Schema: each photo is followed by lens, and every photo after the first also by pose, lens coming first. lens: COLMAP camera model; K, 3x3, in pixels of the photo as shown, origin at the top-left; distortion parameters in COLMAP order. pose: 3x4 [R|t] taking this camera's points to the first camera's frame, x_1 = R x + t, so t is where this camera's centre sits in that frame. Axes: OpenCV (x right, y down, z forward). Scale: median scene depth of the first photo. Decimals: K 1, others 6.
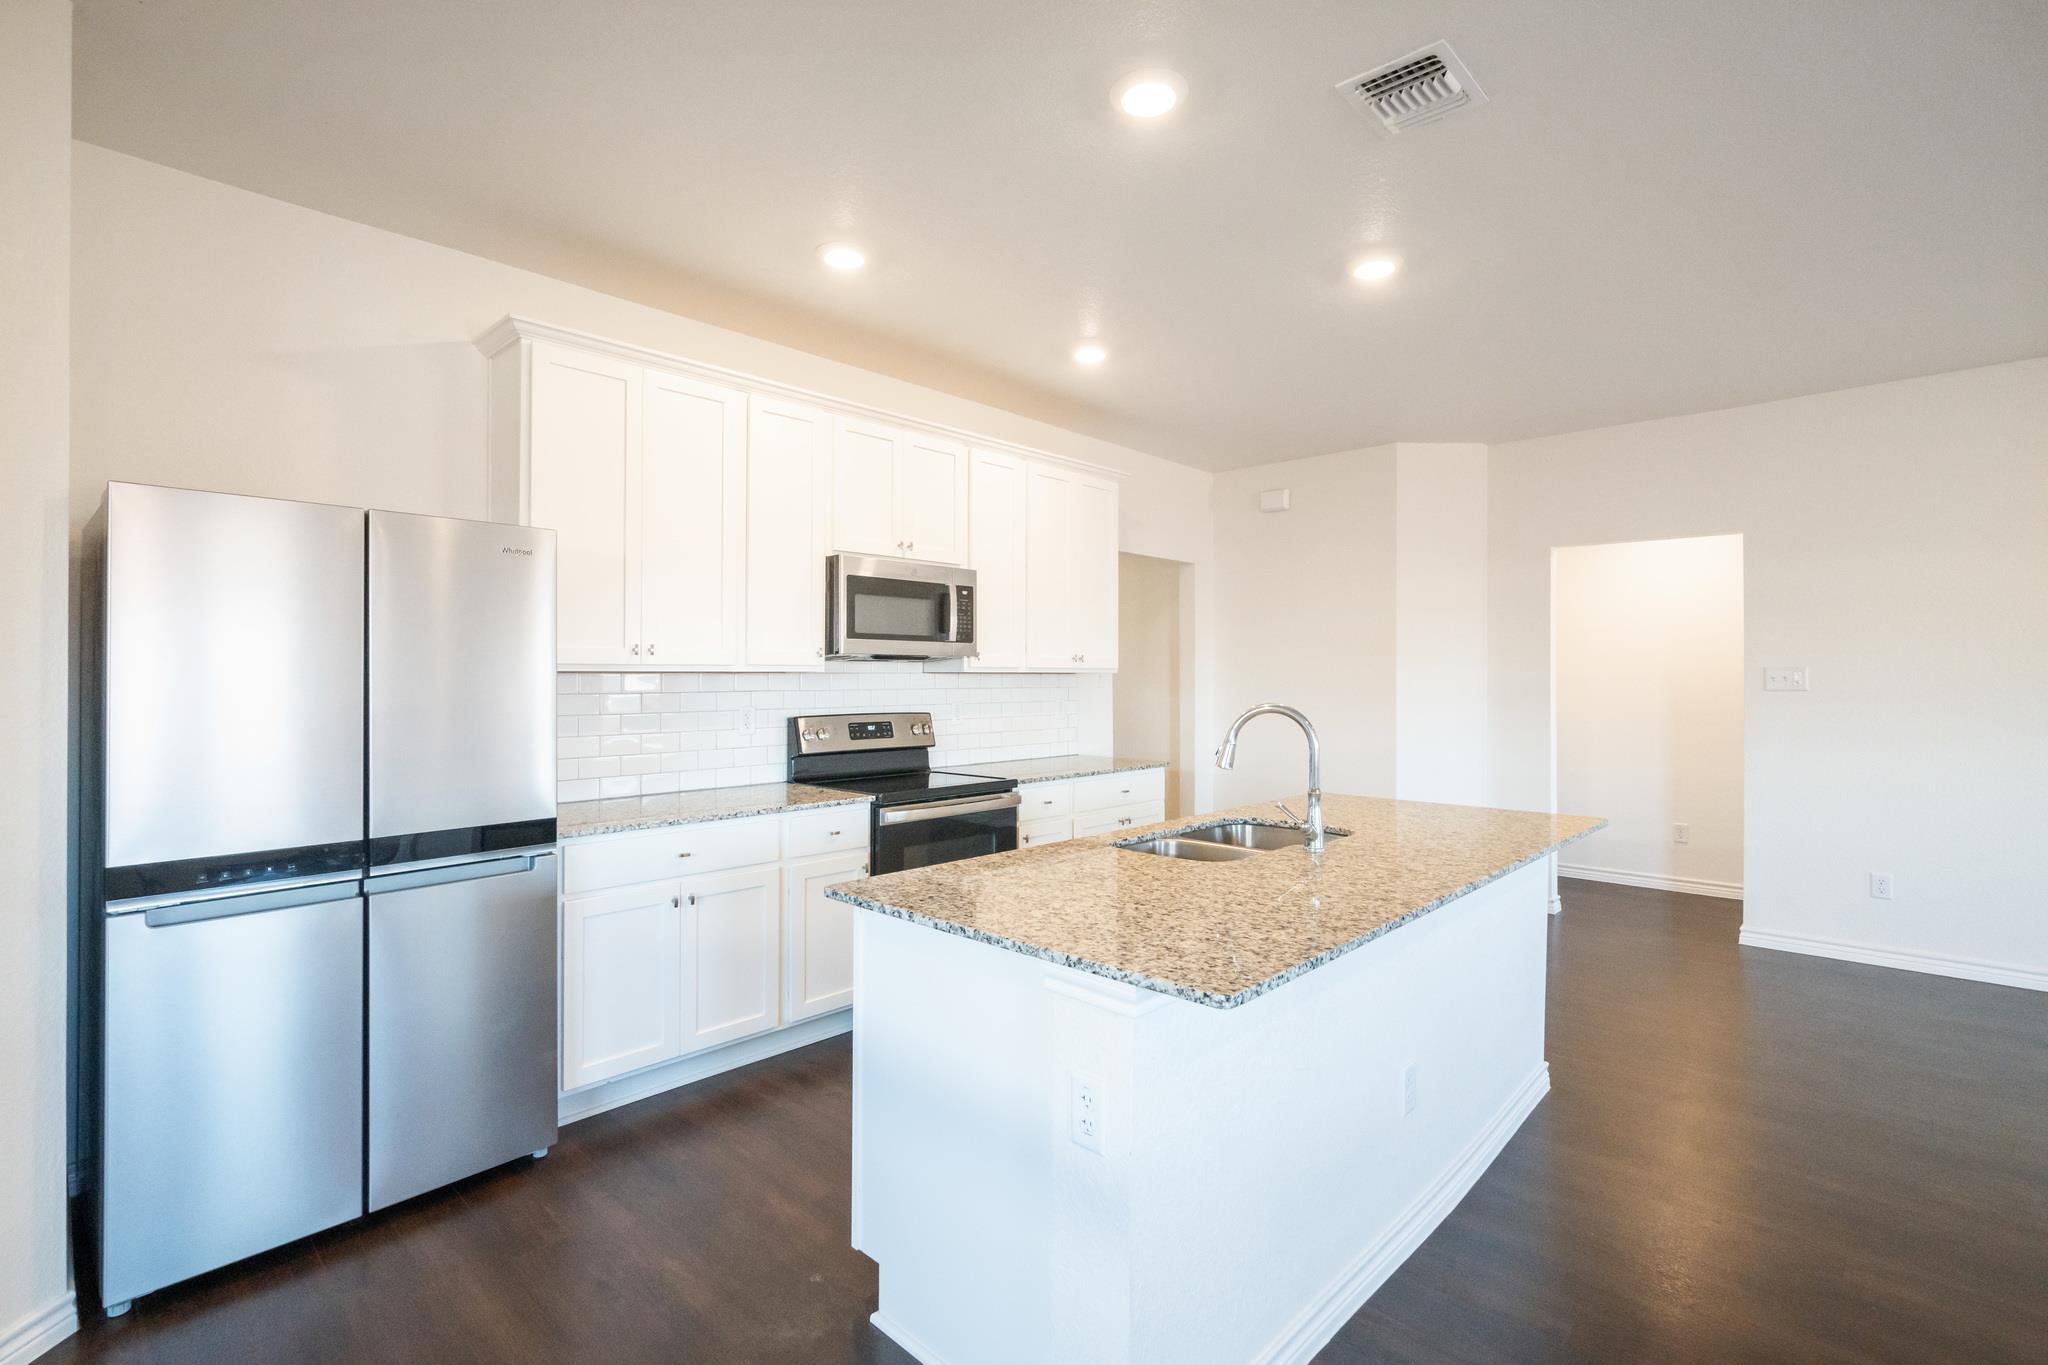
lens RADIAL K [[931.5, 0, 1015.7], [0, 931.5, 651.1], [0, 0, 1]] dist [-0.006886, 0.004011]
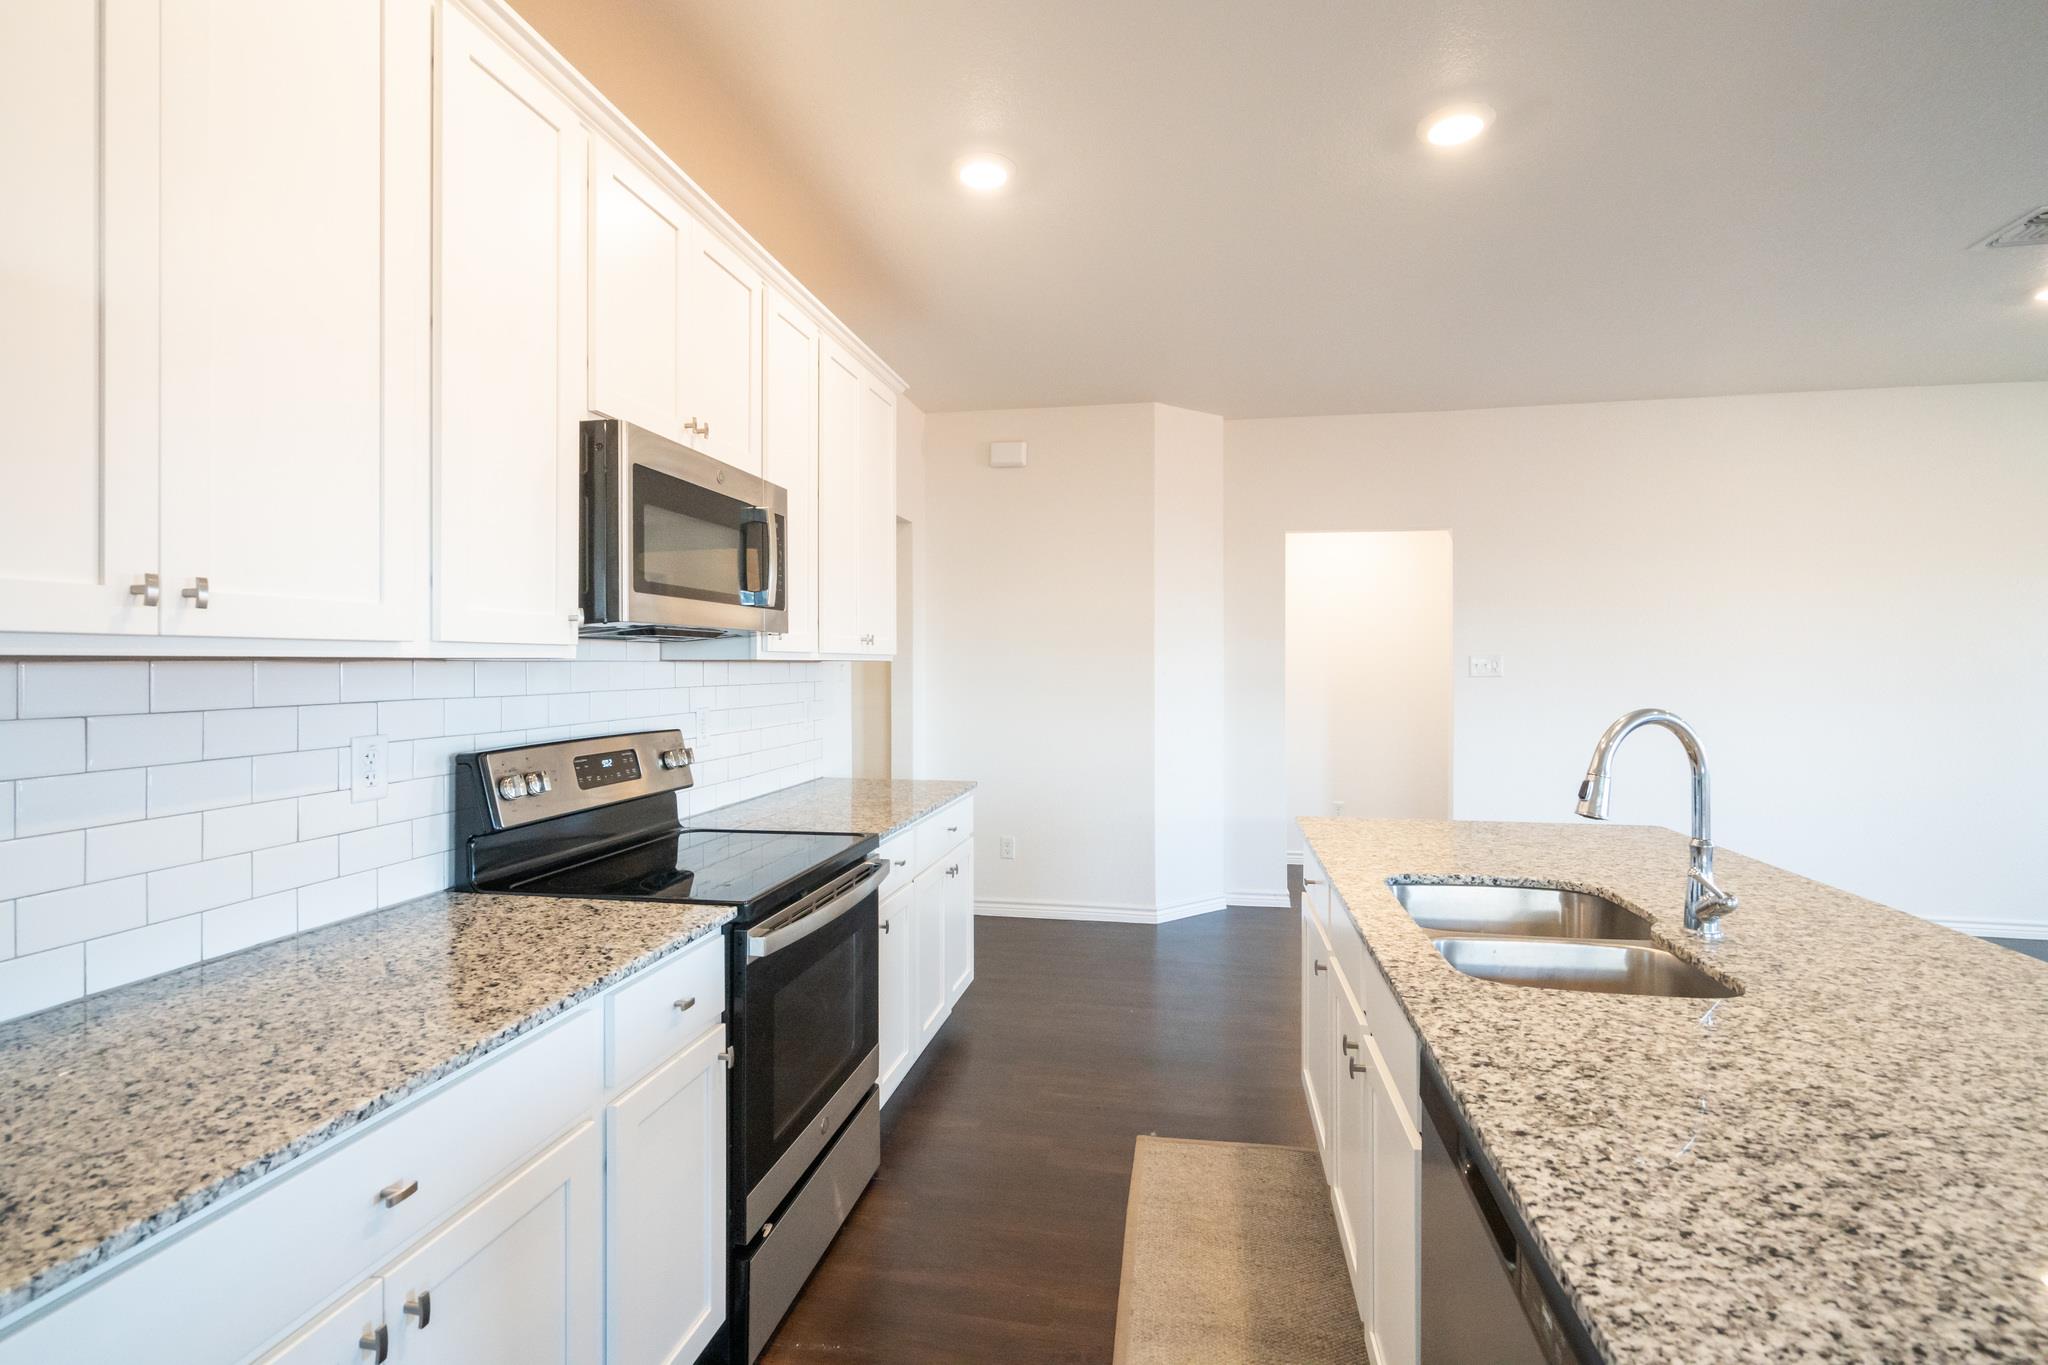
lens RADIAL K [[931.5, 0, 1003.4], [0, 931.5, 664.5], [0, 0, 1]] dist [-0.006886, 0.004011]
pose [[0.846877, -0.002036, 0.531785, -0.252578], [-0.012210, 0.999655, 0.023272, 0.010392], [-0.531648, -0.026202, 0.846560, 0.434529]]
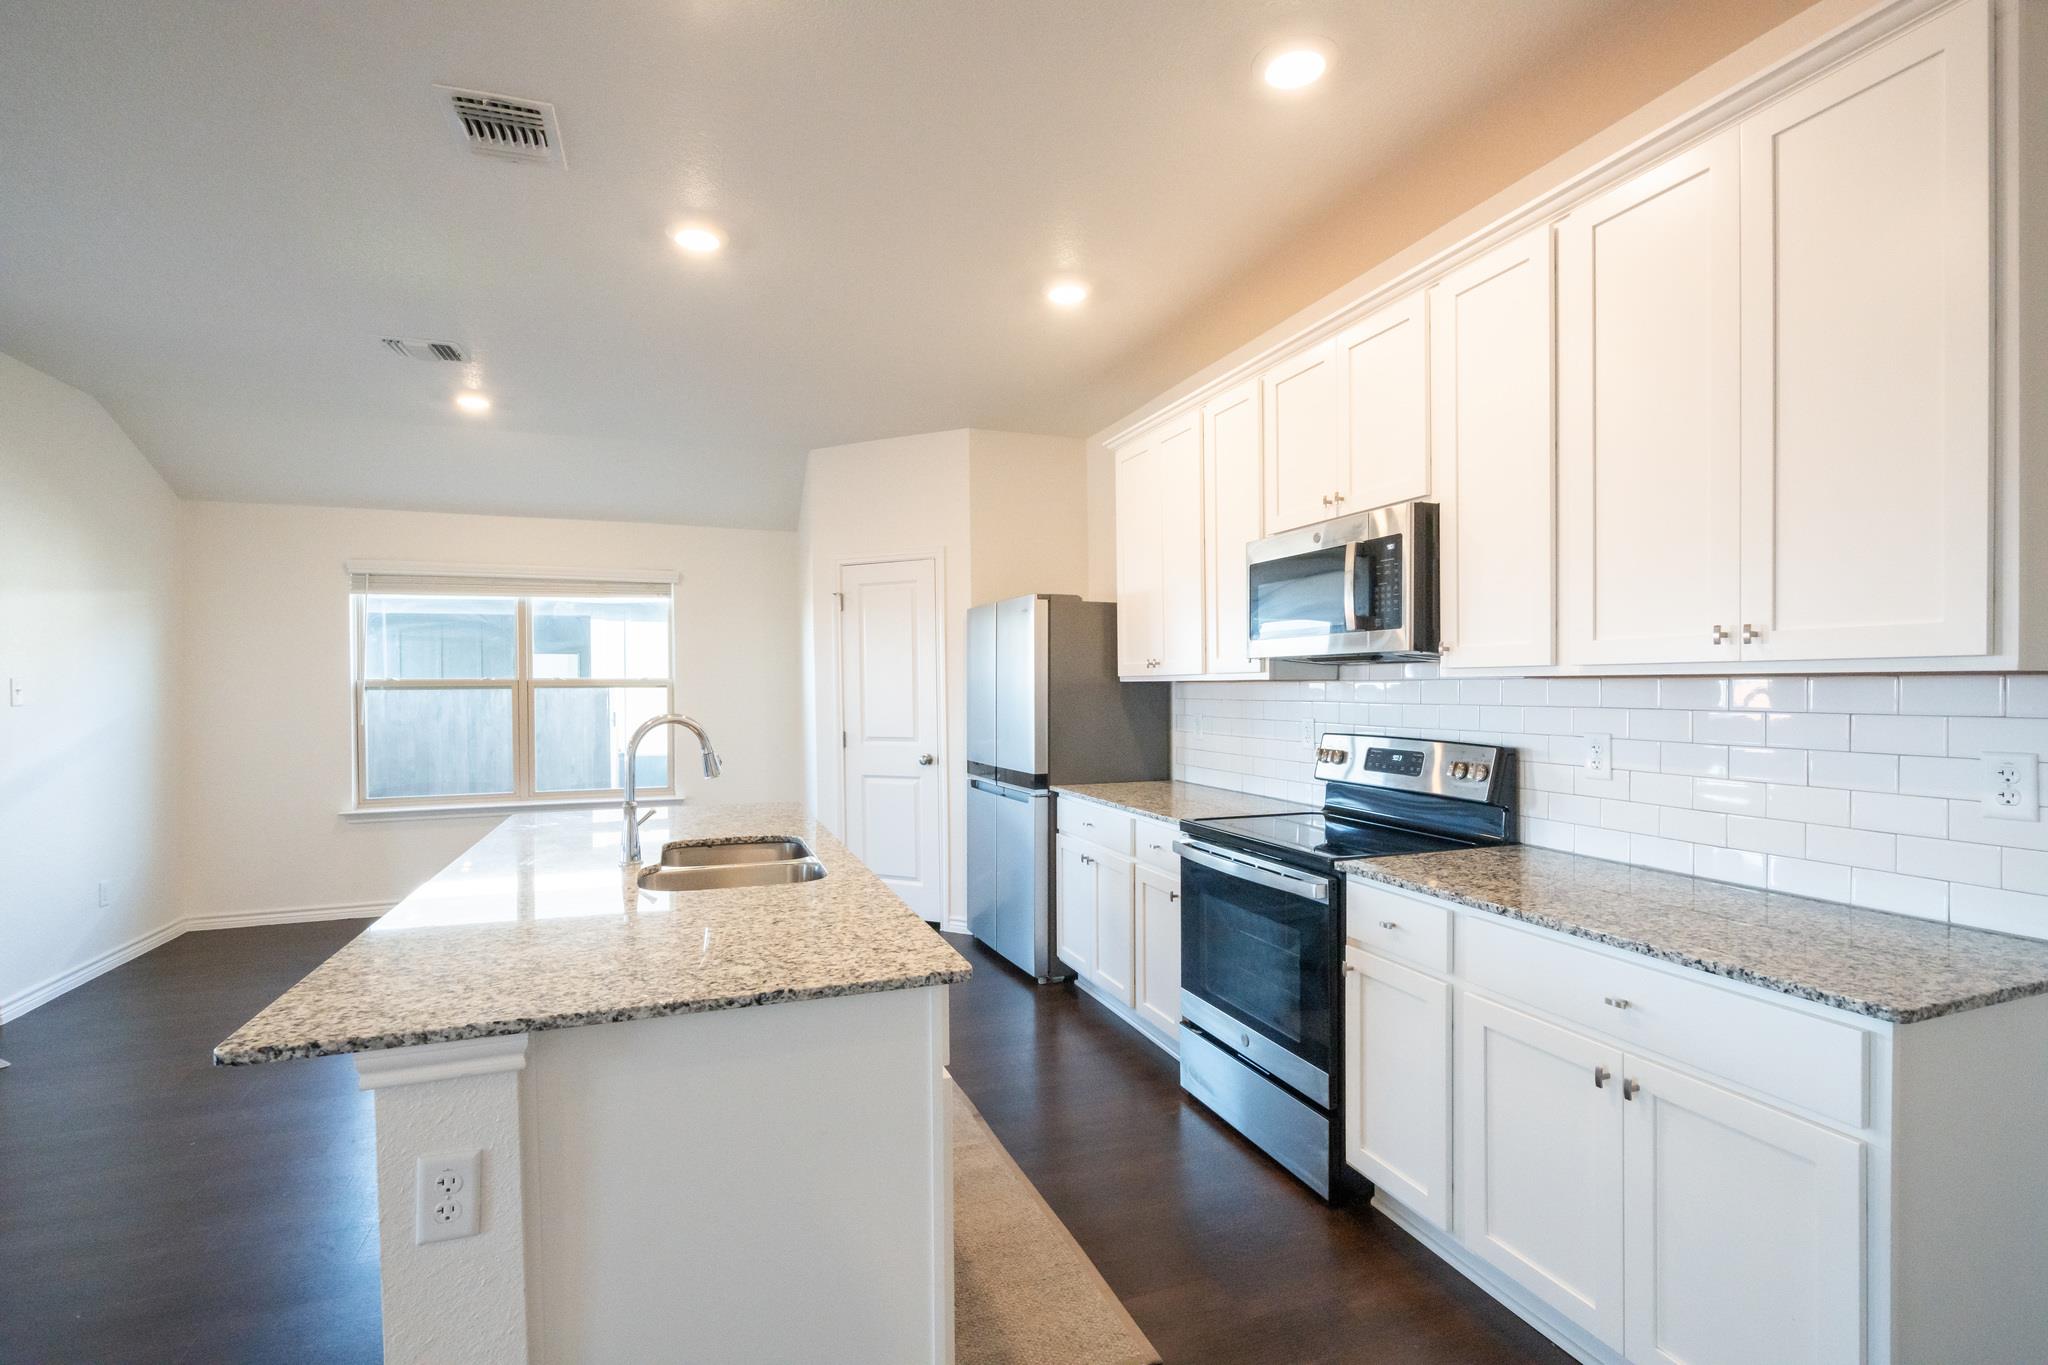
lens RADIAL K [[931.5, 0, 1020.0], [0, 931.5, 694.2], [0, 0, 1]] dist [-0.006886, 0.004011]
pose [[-0.432594, 0.009378, -0.901540, 0.613662], [0.027193, 0.999627, -0.002650, 0.028999], [0.901179, -0.025662, -0.432688, 1.072064]]
